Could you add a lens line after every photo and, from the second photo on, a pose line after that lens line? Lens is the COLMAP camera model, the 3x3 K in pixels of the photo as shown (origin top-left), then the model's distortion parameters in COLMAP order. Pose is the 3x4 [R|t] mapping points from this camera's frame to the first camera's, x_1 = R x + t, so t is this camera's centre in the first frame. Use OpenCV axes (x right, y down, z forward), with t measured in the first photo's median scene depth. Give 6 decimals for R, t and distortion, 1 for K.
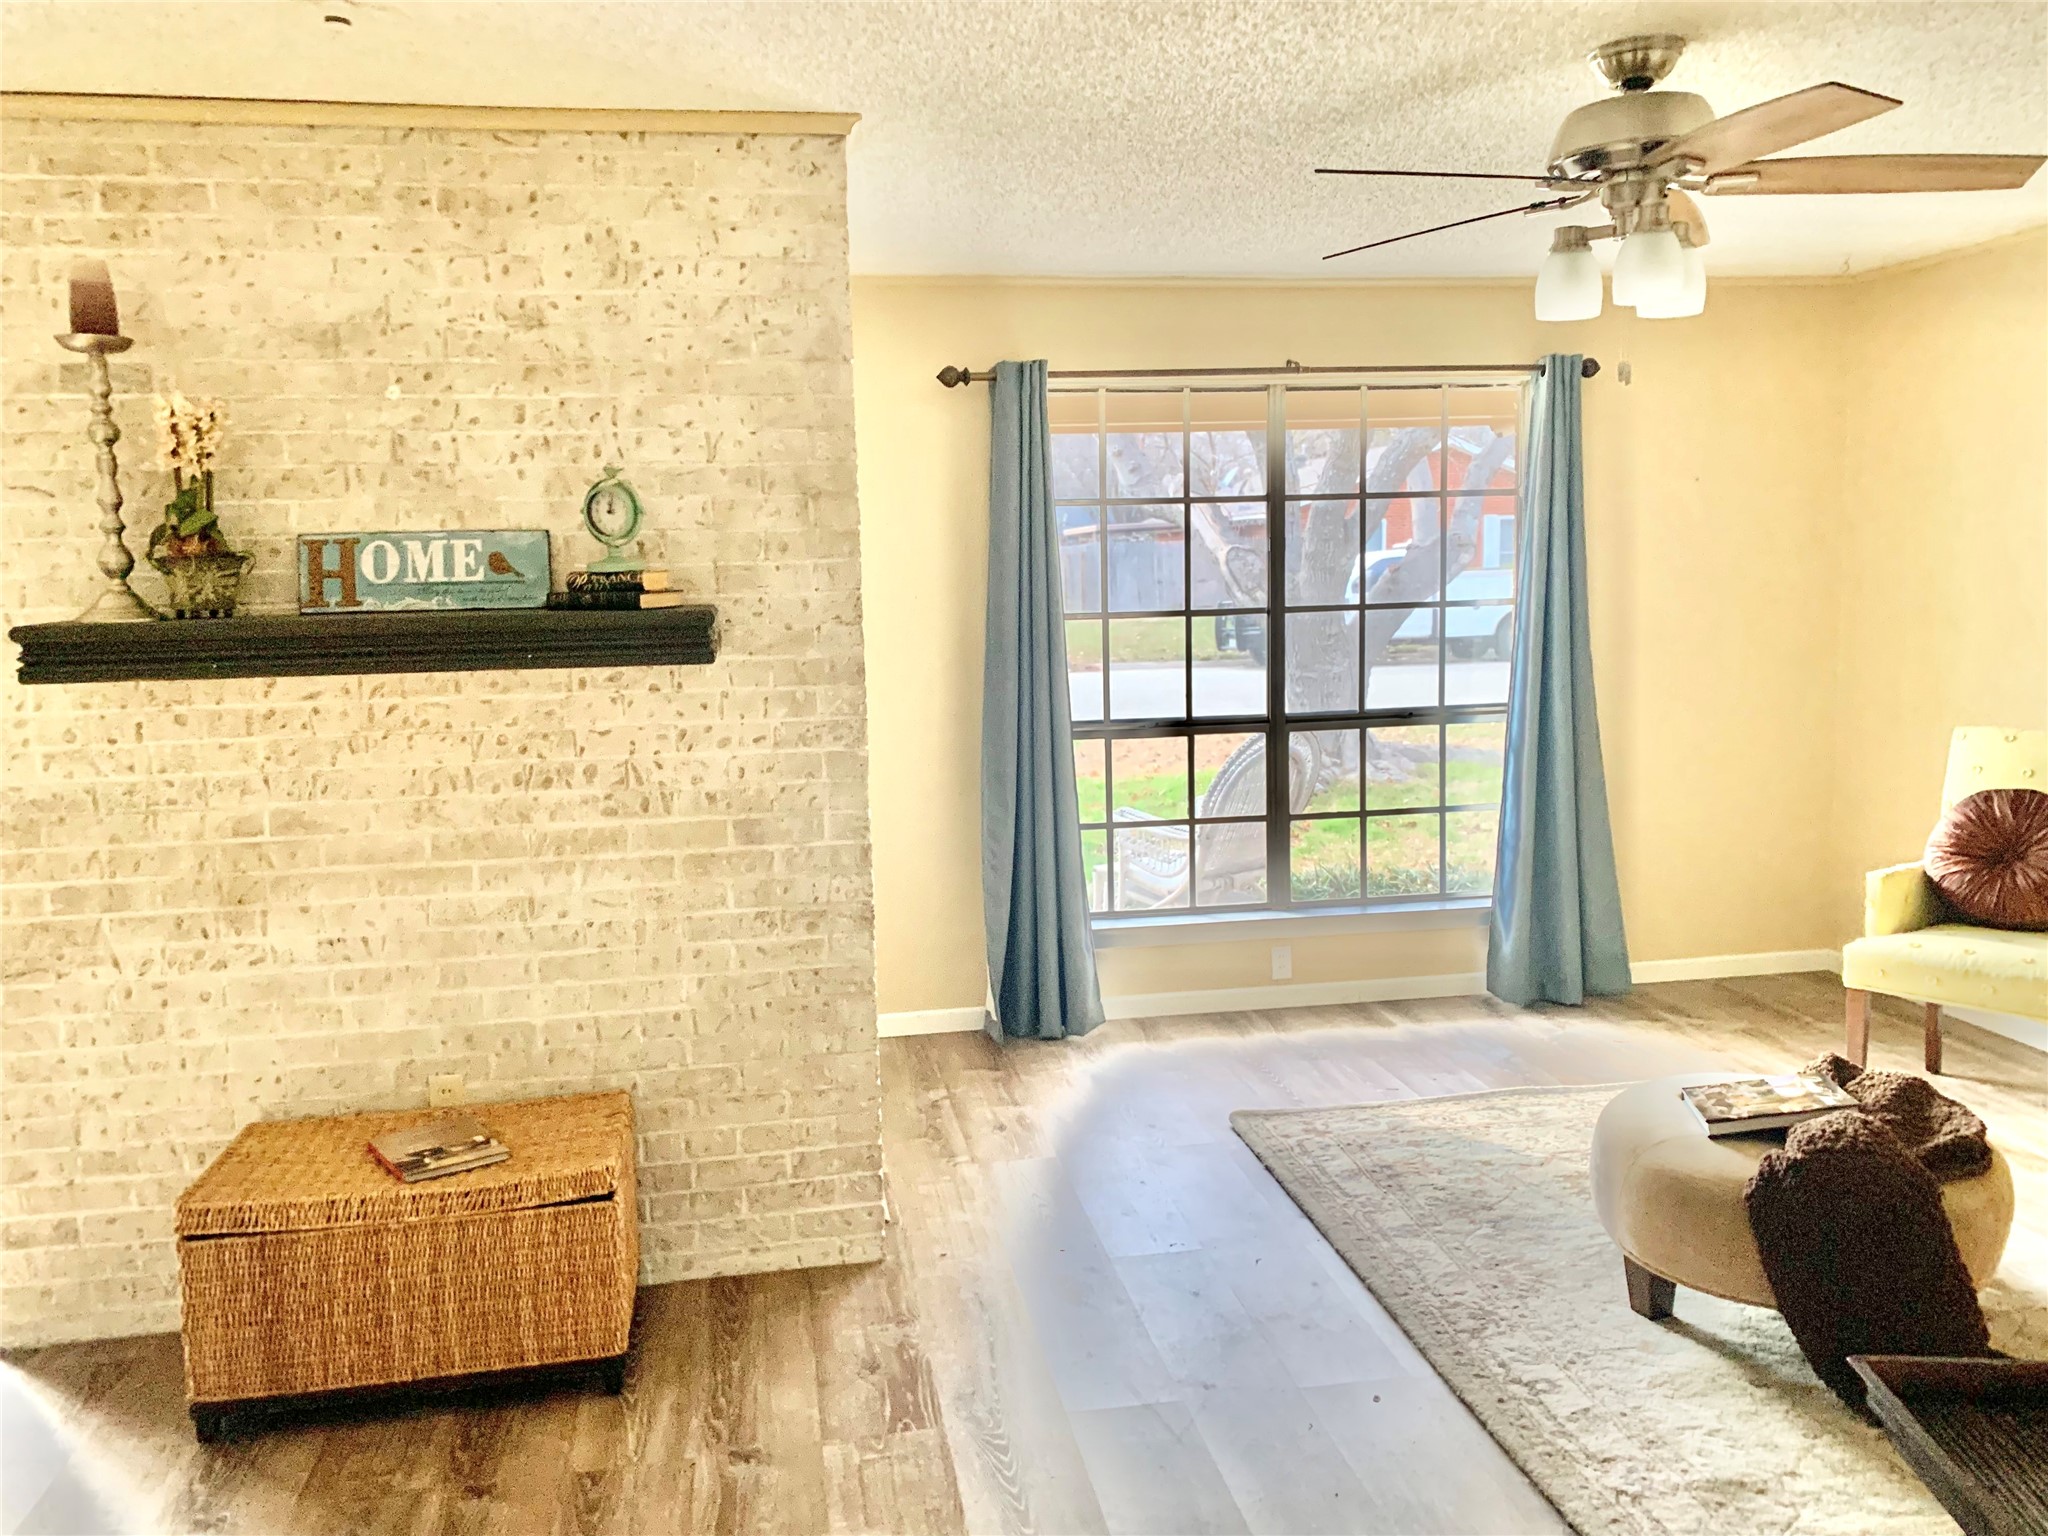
lens RADIAL K [[1570.0, 0, 1024.0], [0, 1570.0, 768.0], [0, 0, 1]] dist [0.056183, -0.087195]
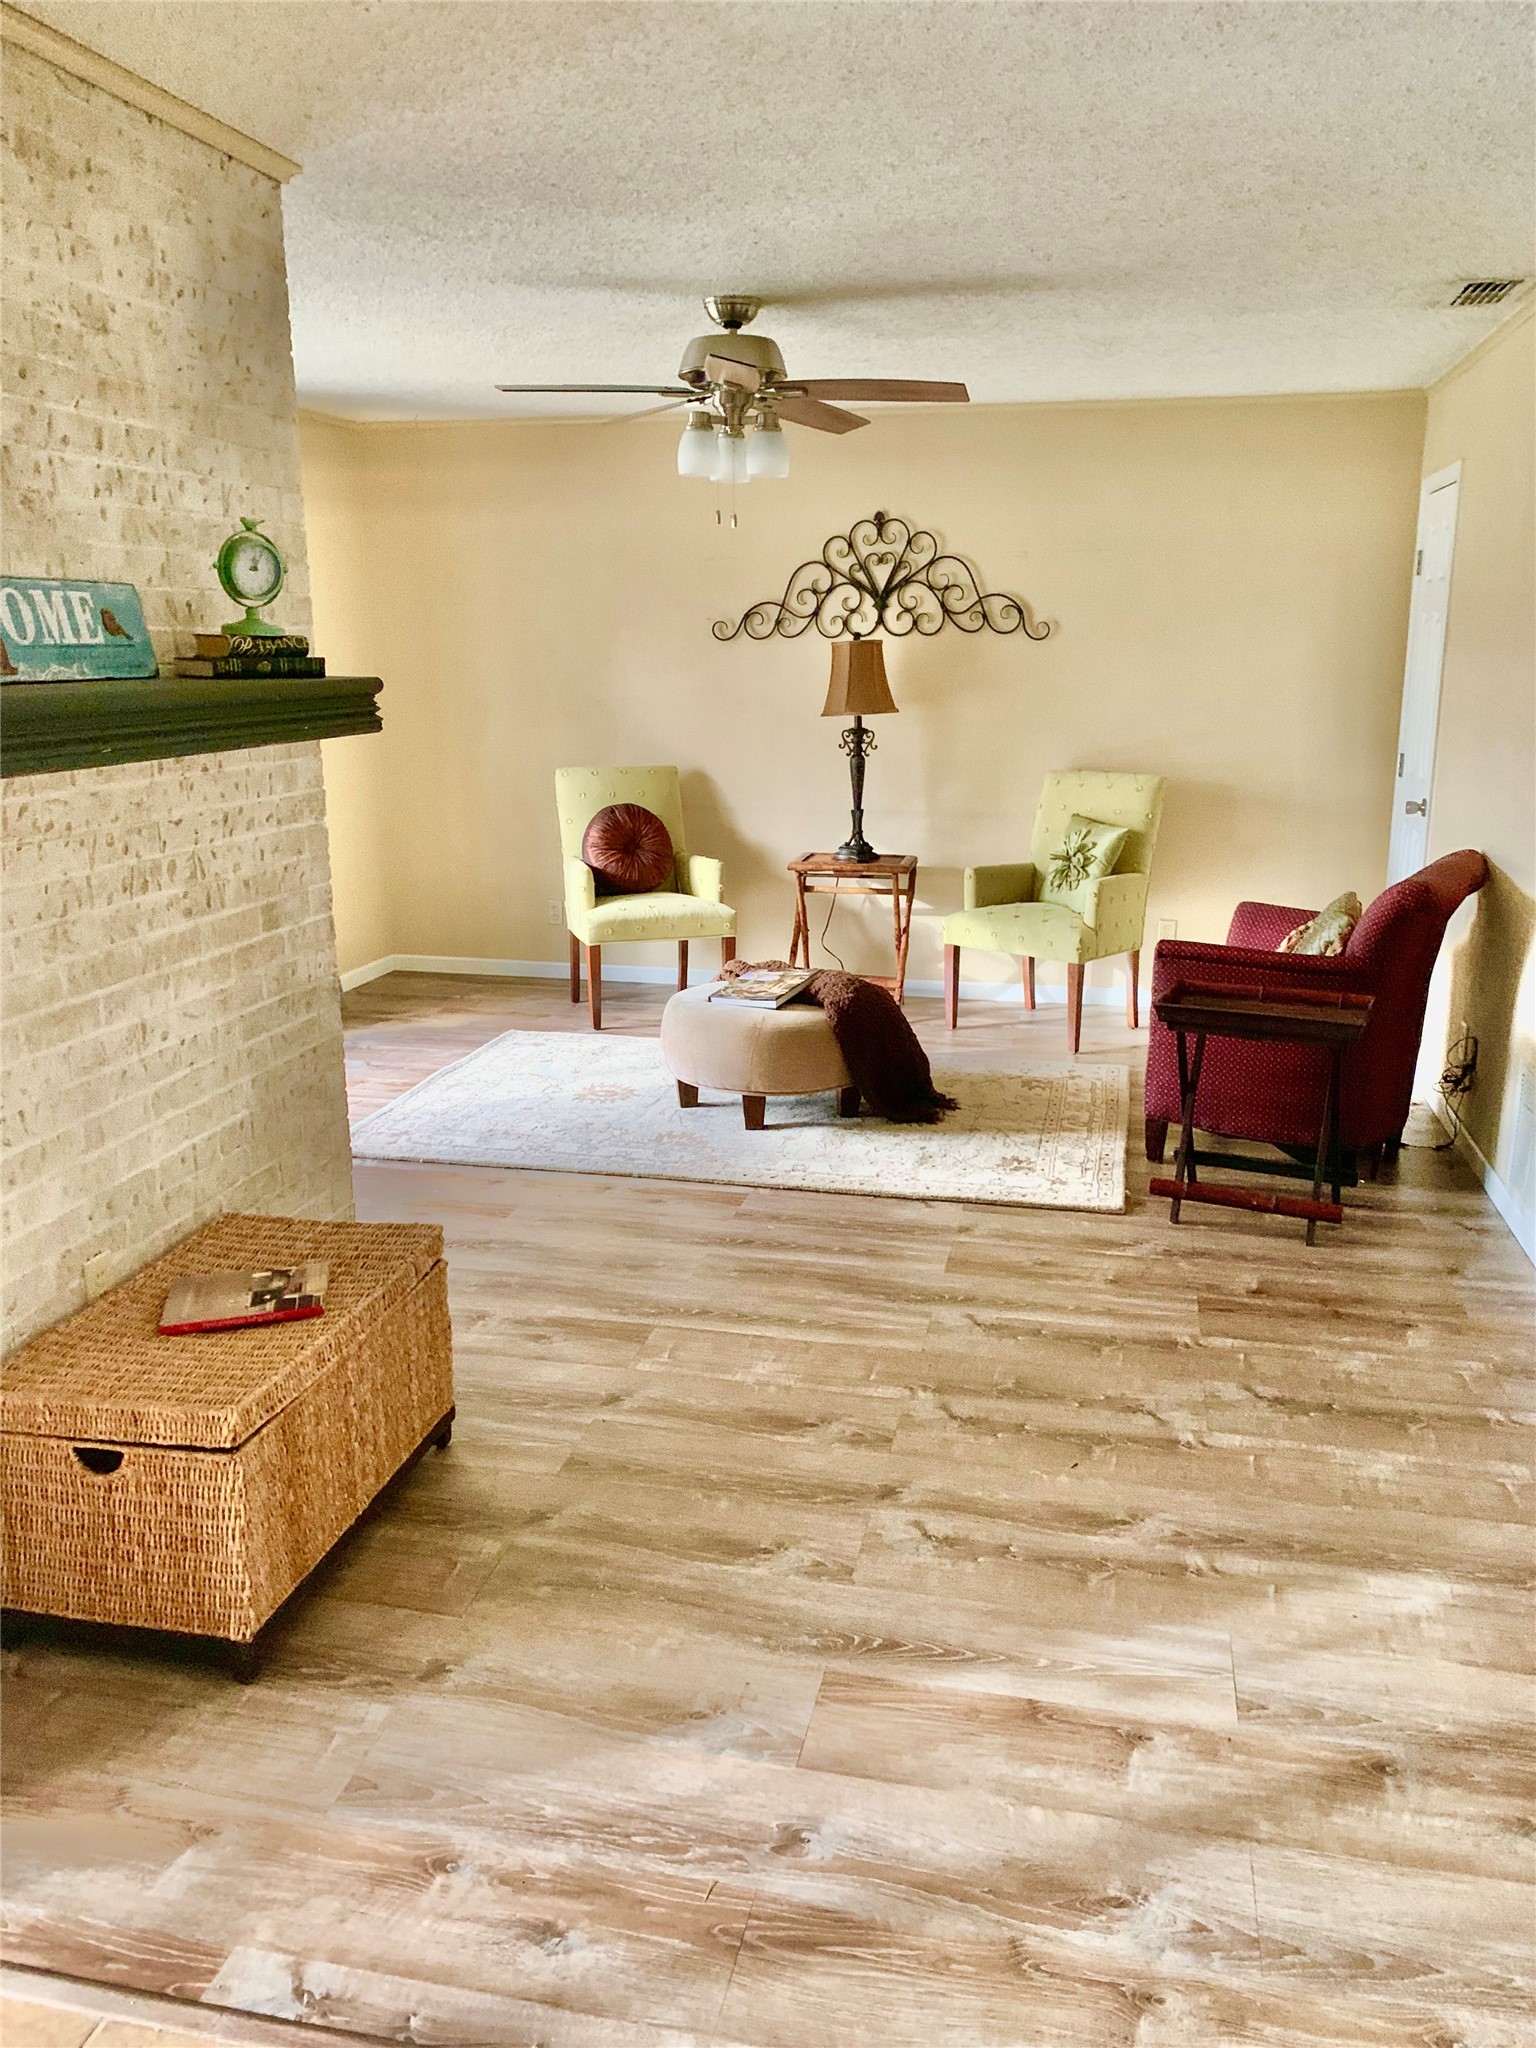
lens RADIAL K [[1587.0, 0, 768.0], [0, 1587.0, 1024.0], [0, 0, 1]] dist [0.032171, -0.002582]
pose [[0.366898, -0.199191, 0.908685, -1.007065], [0.113172, 0.979109, 0.168933, -0.026061], [-0.923352, 0.040857, 0.381775, 0.368311]]
